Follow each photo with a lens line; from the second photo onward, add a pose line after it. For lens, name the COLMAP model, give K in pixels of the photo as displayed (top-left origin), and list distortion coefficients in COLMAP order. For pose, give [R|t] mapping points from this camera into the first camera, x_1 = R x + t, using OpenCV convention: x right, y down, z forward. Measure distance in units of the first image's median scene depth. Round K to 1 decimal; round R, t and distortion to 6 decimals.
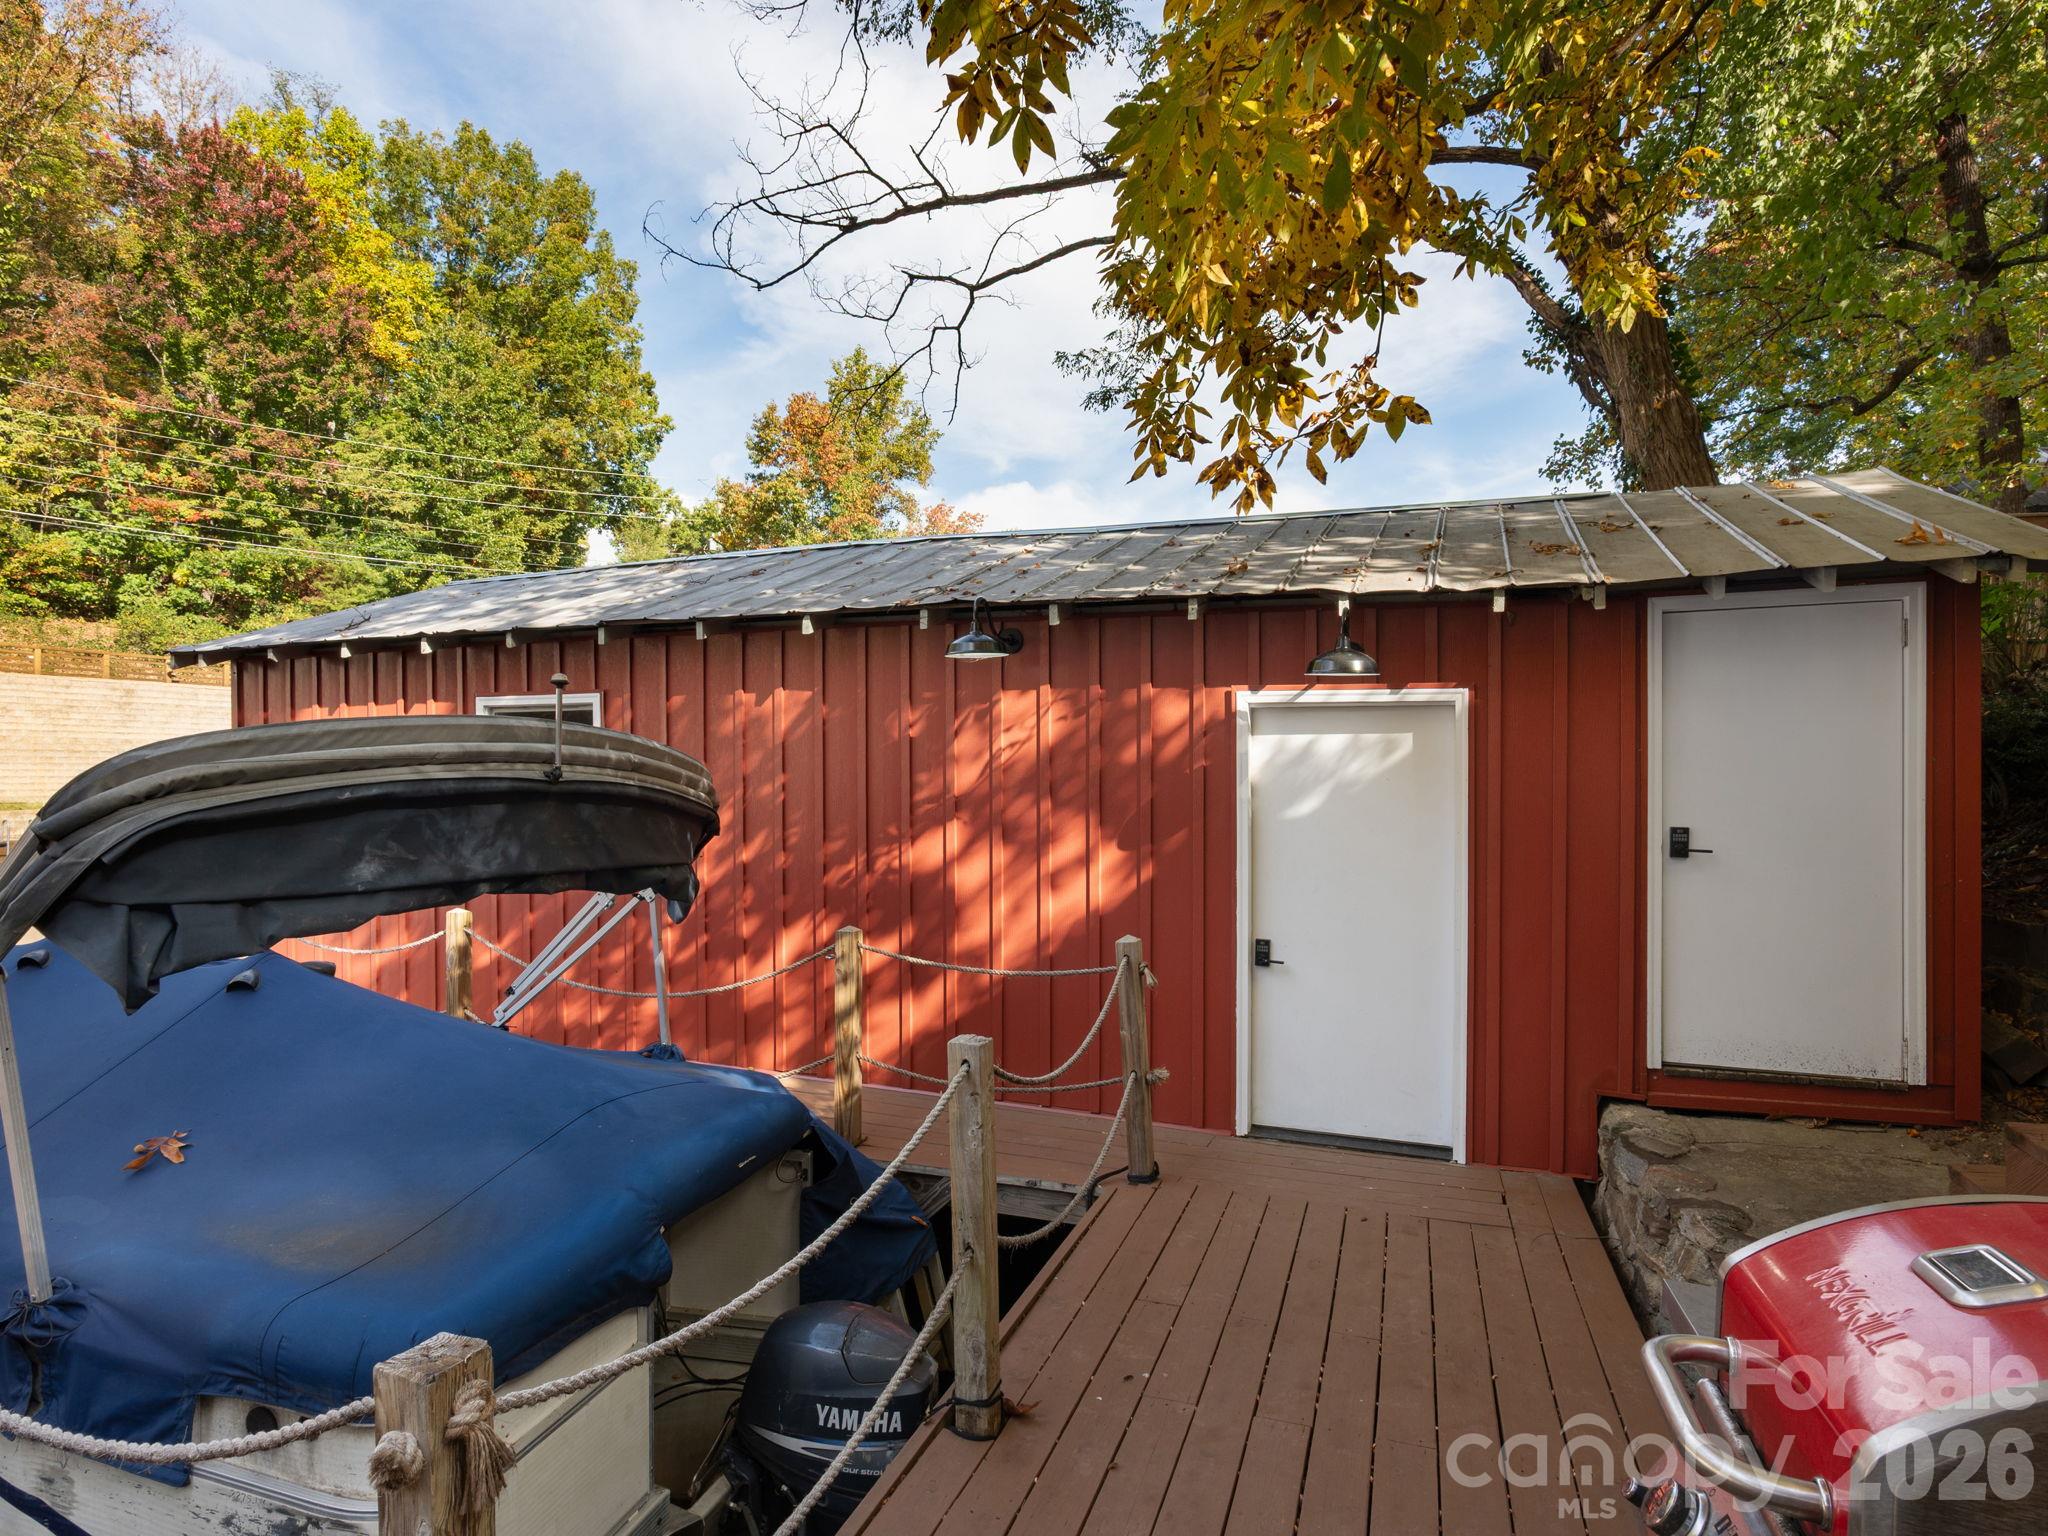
lens RADIAL K [[1141.2, 0, 1015.2], [0, 1141.2, 792.5], [0, 0, 1]] dist [-0.003980, 0.001932]
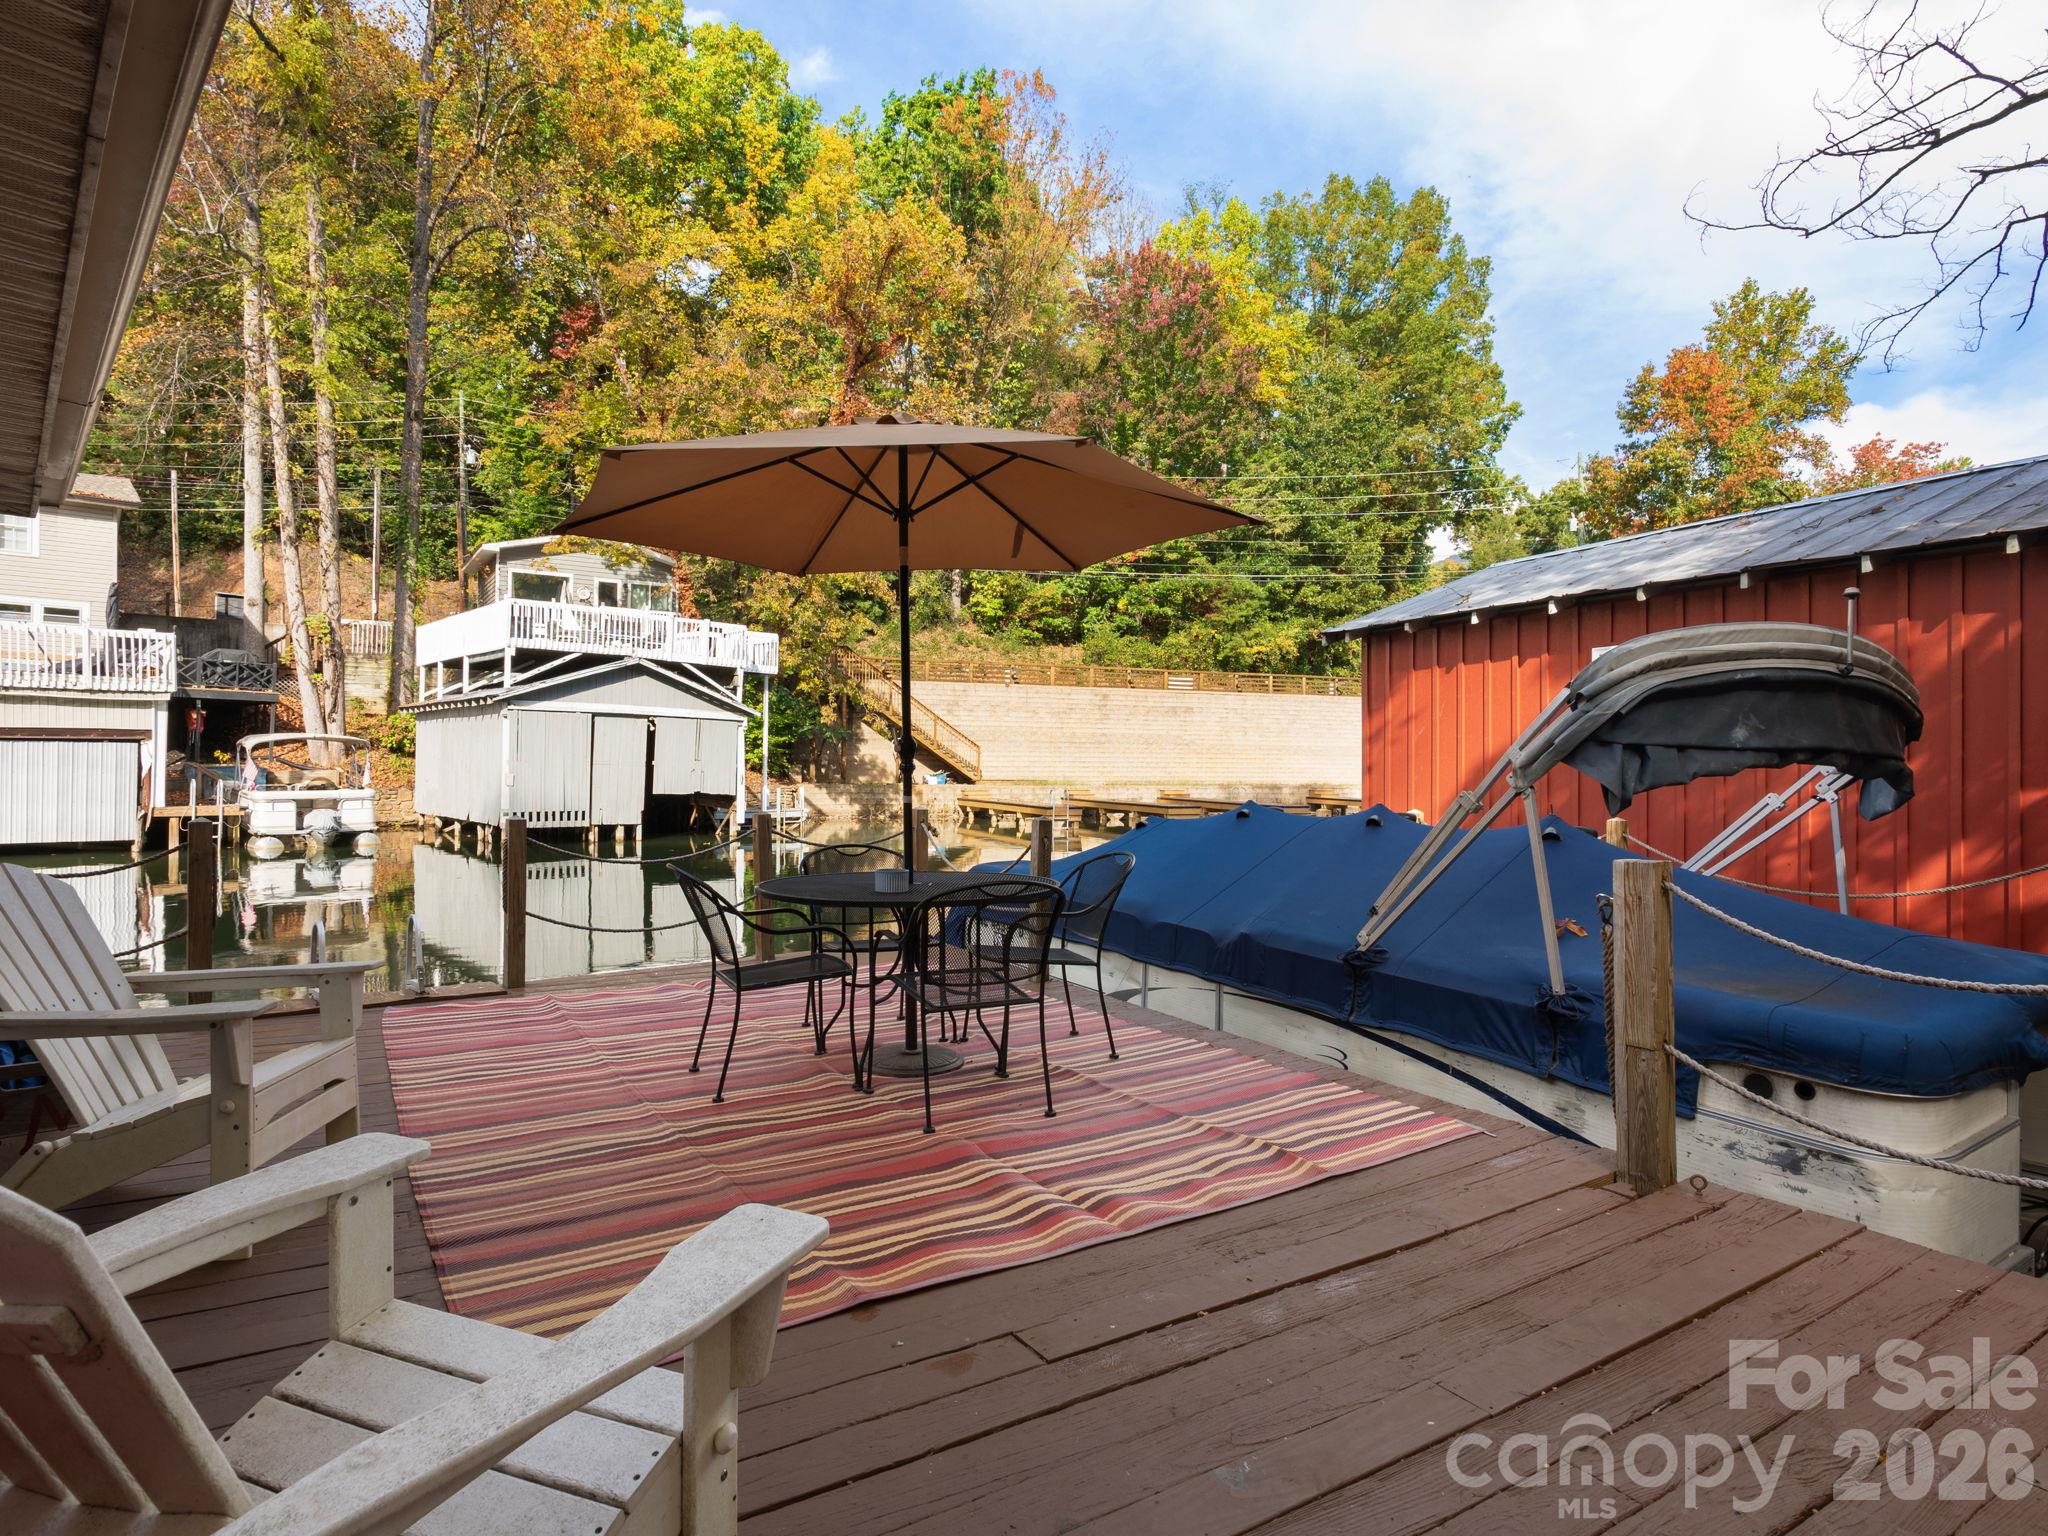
lens RADIAL K [[1128.5, 0, 1024.0], [0, 1128.5, 768.0], [0, 0, 1]] dist [-0.003001, 0.002963]
pose [[0.772119, 0.001726, -0.635476, -0.018794], [-0.012981, 0.999831, -0.013055, 0.006985], [0.635346, 0.018329, 0.772010, -0.029939]]
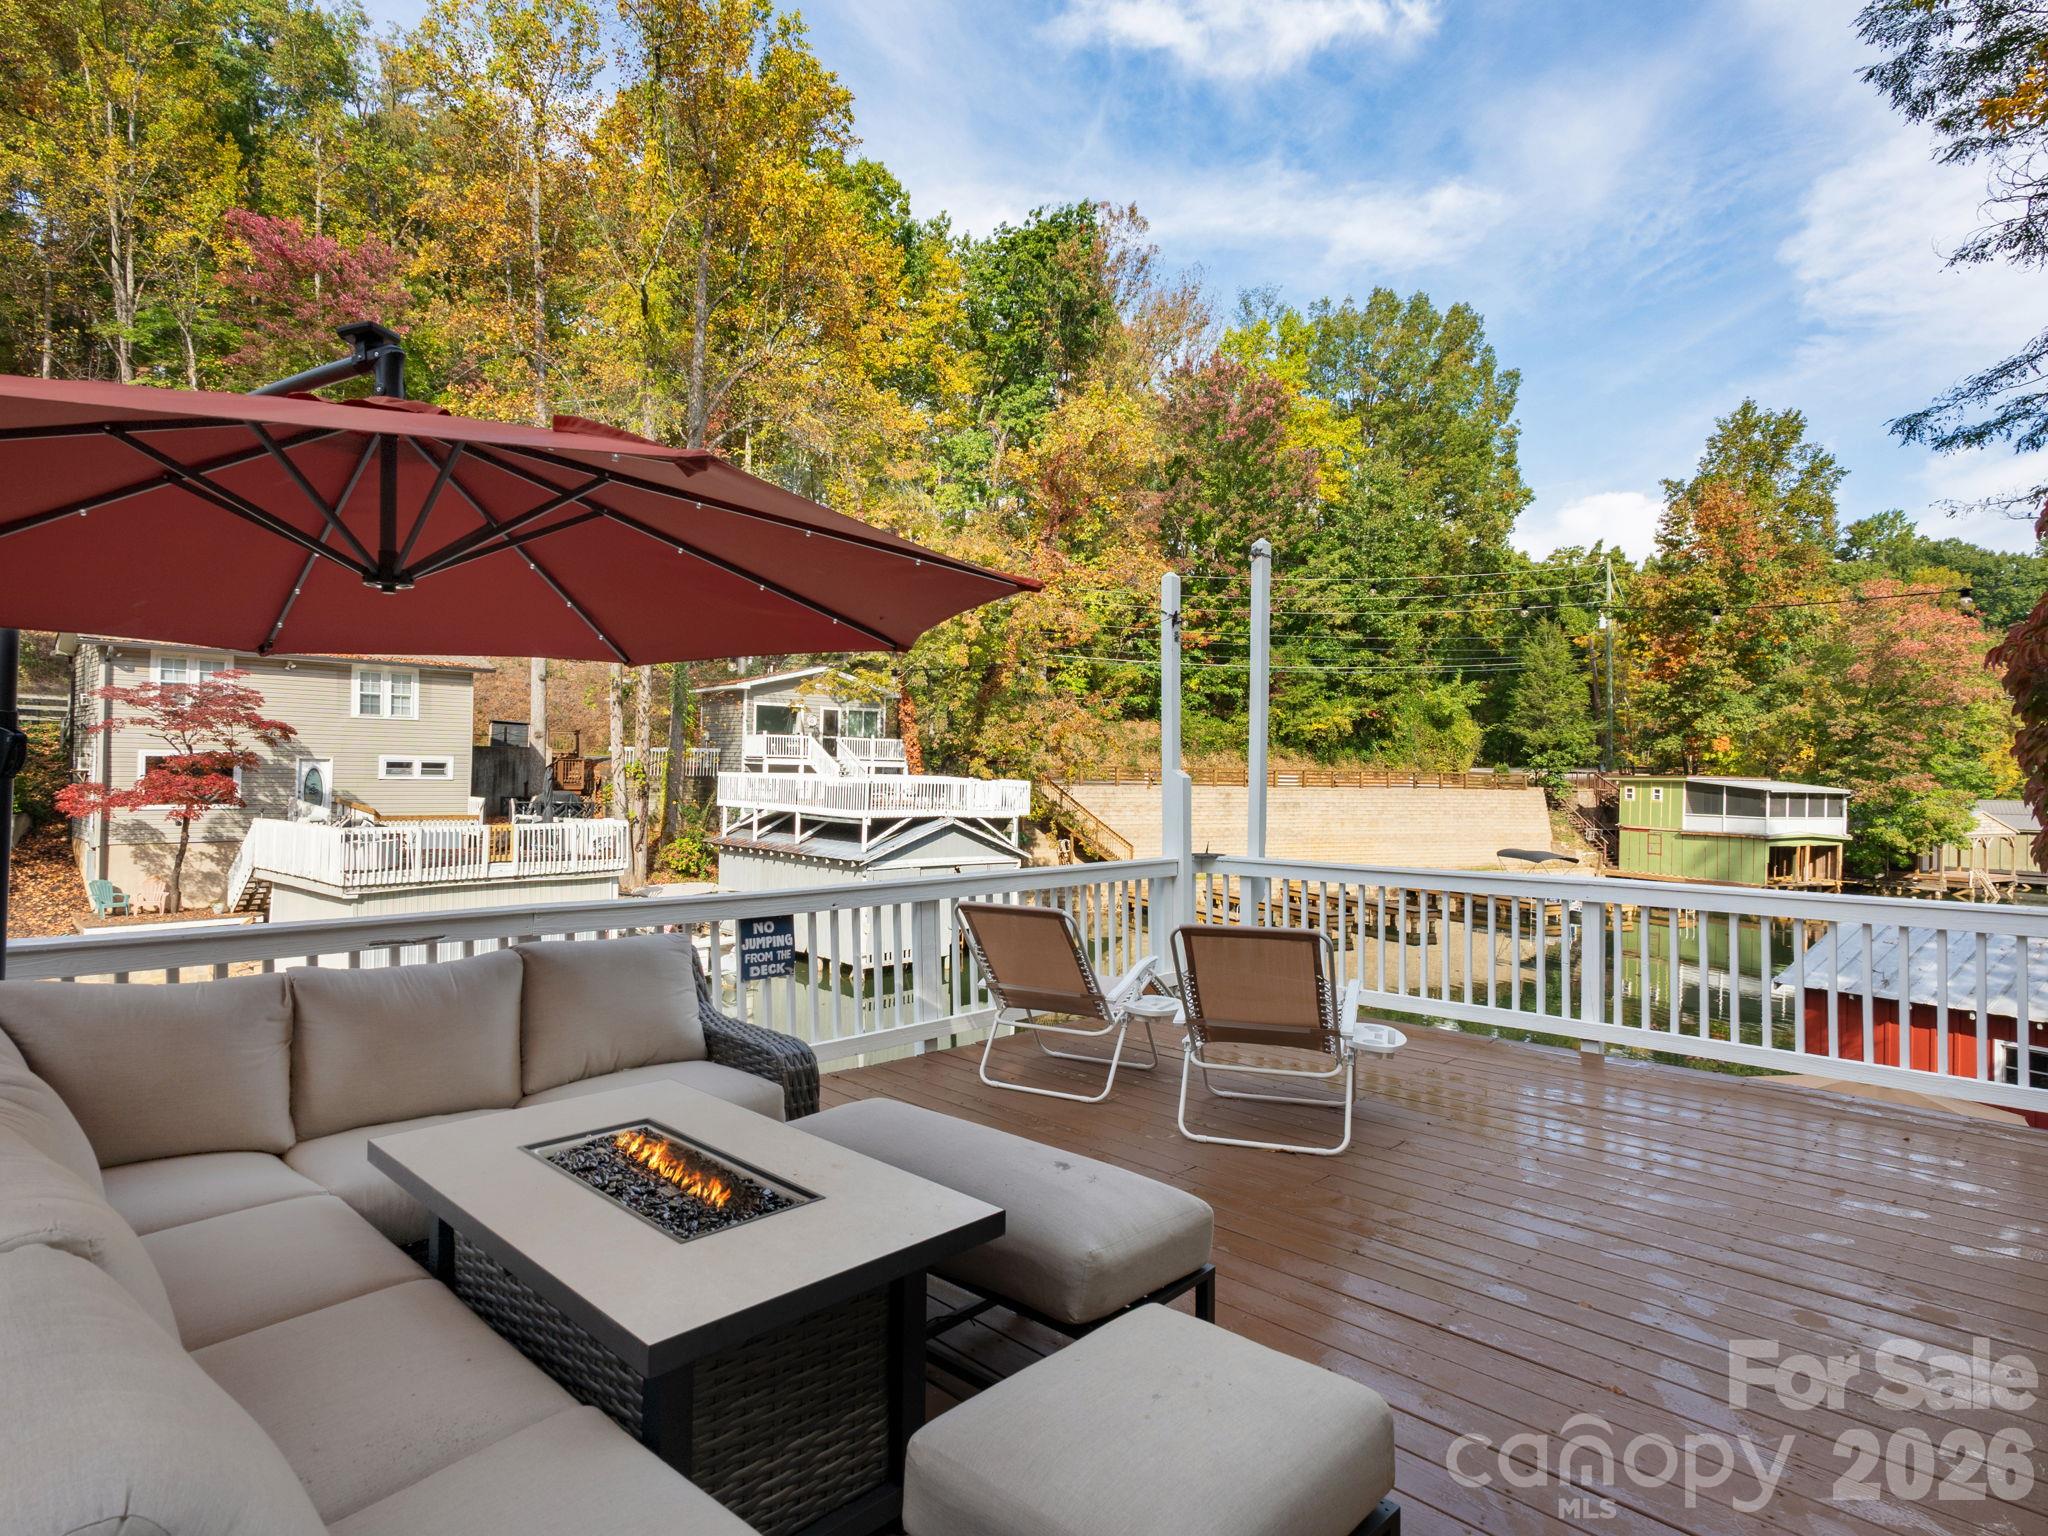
lens RADIAL K [[1128.5, 0, 1024.0], [0, 1128.5, 768.0], [0, 0, 1]] dist [-0.003001, 0.002963]
pose [[0.801983, 0.006830, -0.597308, -0.072220], [-0.020226, 0.999672, -0.015726, -0.058136], [0.597004, 0.024693, 0.801858, -0.199201]]
